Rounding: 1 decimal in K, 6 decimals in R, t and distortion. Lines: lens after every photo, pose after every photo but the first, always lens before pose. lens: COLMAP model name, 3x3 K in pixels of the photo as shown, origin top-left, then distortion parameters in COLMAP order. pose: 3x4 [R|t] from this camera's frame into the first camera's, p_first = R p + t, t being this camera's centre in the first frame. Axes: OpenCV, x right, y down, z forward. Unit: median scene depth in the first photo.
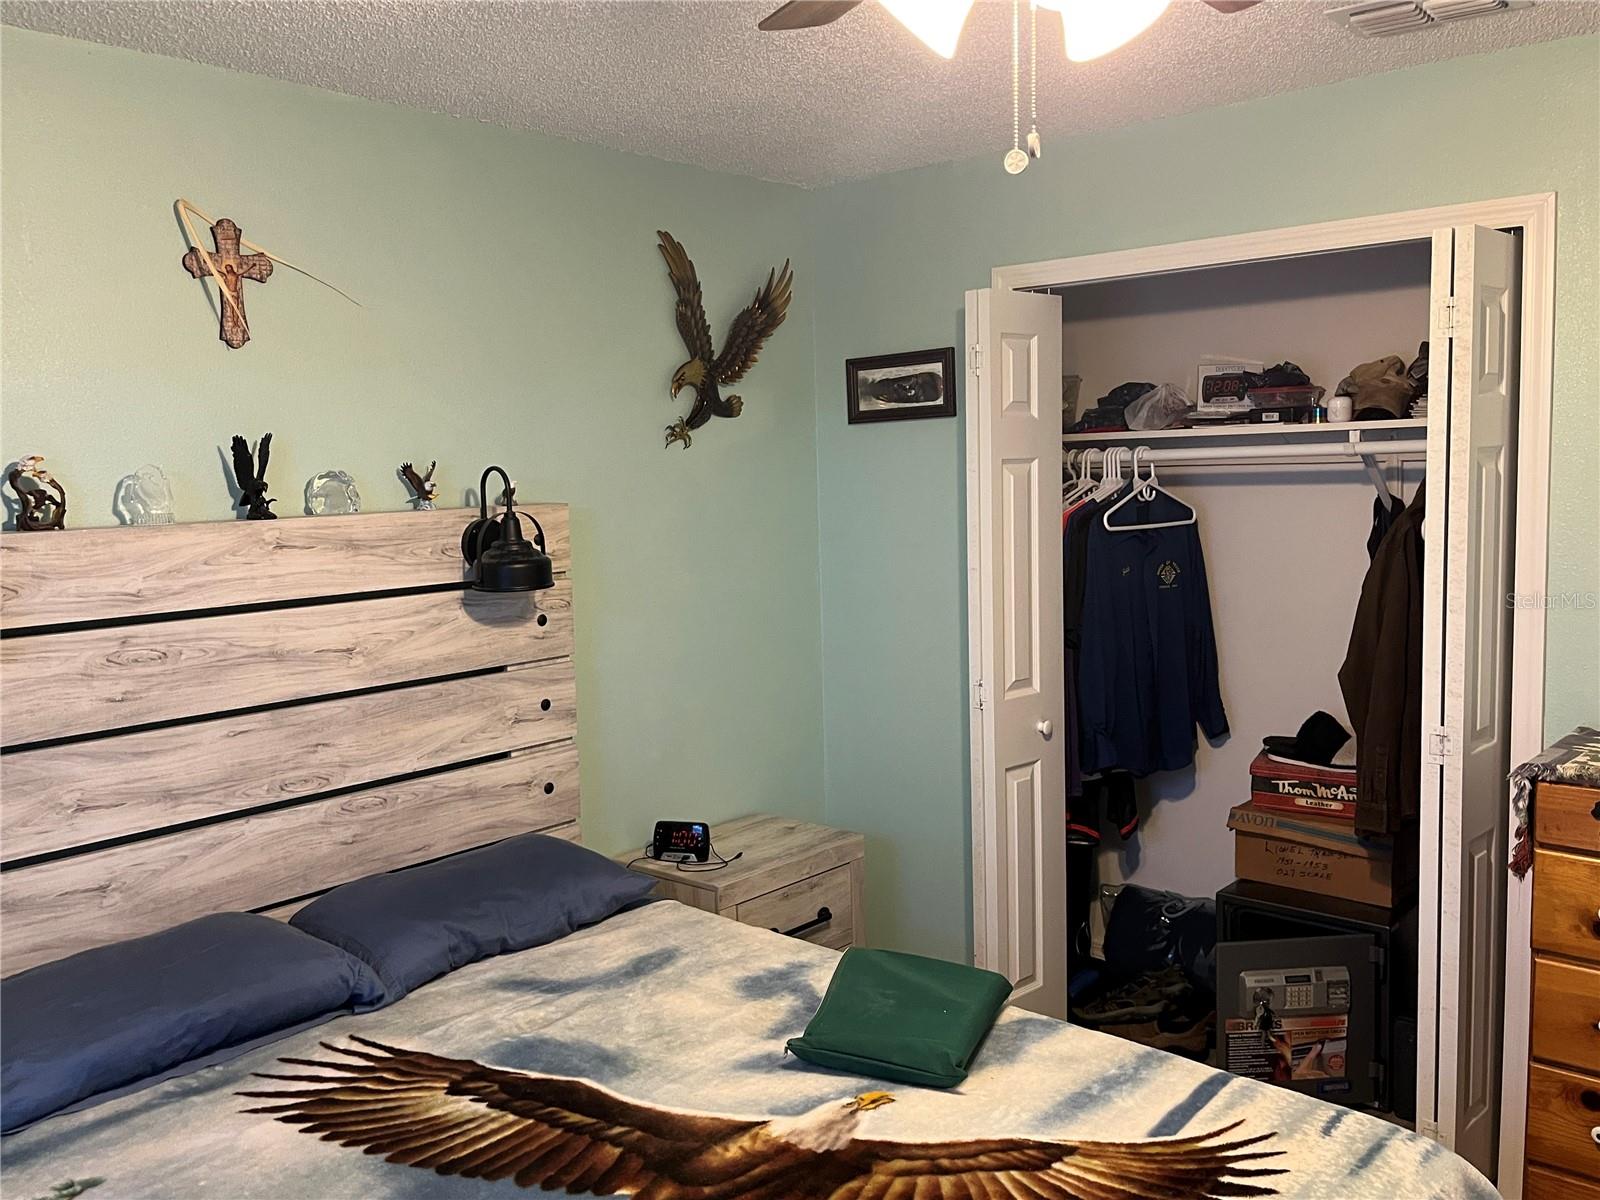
lens RADIAL K [[1327.4, 0, 803.7], [0, 1327.4, 595.1], [0, 0, 1]] dist [0.032748, -0.015951]
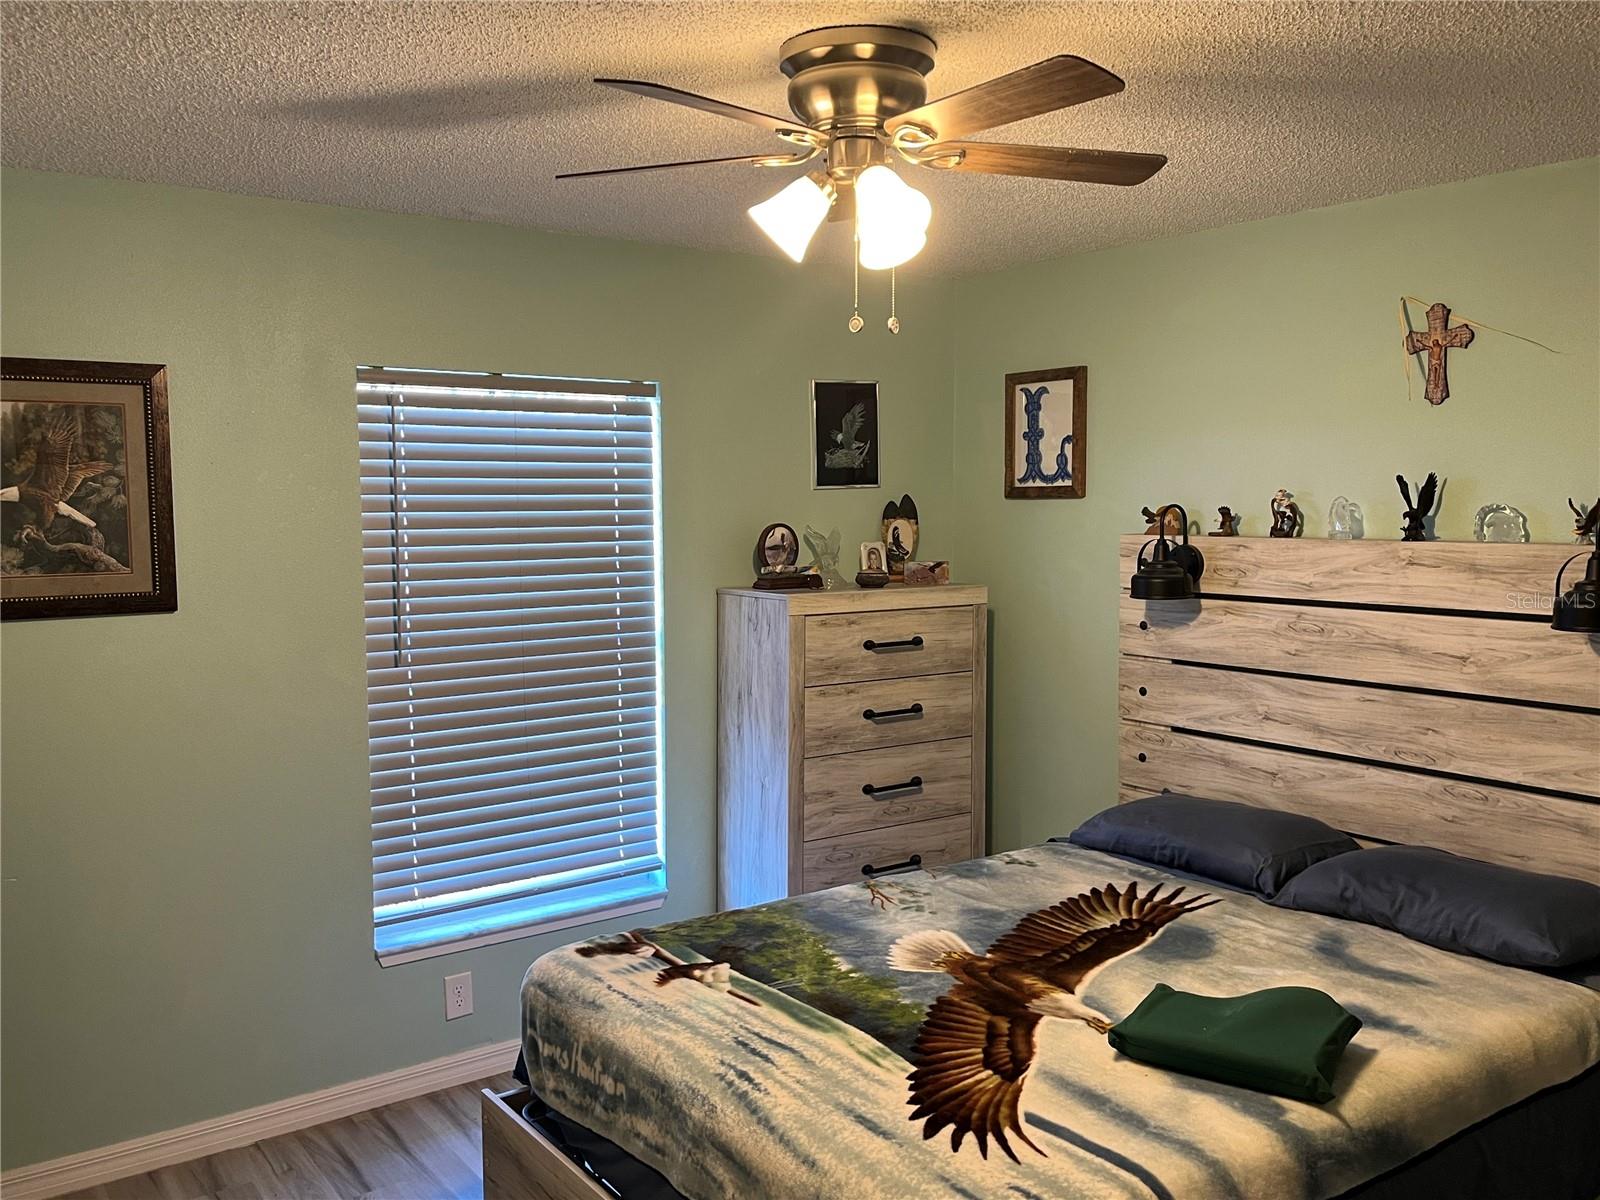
lens RADIAL K [[1327.4, 0, 802.4], [0, 1327.4, 602.0], [0, 0, 1]] dist [0.032748, -0.015951]
pose [[-0.202155, 0.106714, -0.973522, 1.034881], [-0.090671, 0.987737, 0.127101, -0.117699], [0.975147, 0.113964, -0.190000, 0.743657]]
